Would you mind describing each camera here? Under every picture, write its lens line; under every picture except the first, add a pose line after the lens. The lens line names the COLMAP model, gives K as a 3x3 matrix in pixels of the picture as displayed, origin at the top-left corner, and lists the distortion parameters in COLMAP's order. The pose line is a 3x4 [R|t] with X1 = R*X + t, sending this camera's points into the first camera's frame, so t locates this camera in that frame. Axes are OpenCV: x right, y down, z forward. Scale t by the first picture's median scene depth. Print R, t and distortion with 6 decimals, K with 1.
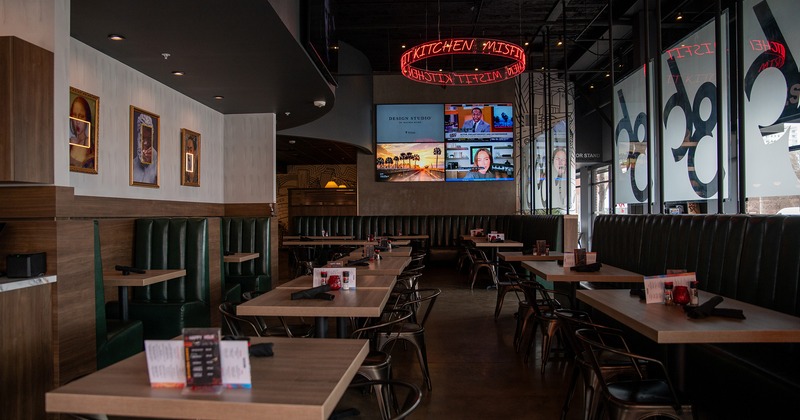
lens RADIAL K [[517.7, 0, 401.4], [0, 517.7, 206.1], [0, 0, 1]] dist [-0.051428, 0.003977]
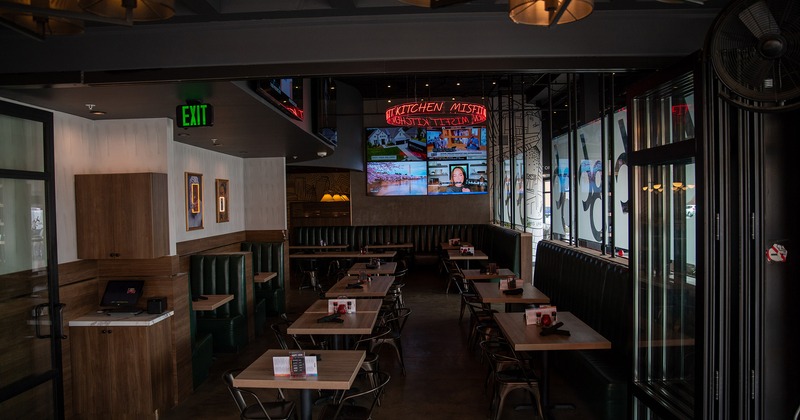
lens RADIAL K [[517.7, 0, 397.9], [0, 517.7, 212.2], [0, 0, 1]] dist [-0.051428, 0.003977]
pose [[0.999880, -0.010986, 0.010950, 0.013562], [0.010613, 0.999382, 0.033524, -0.102721], [-0.011312, -0.033404, 0.999378, -0.293326]]
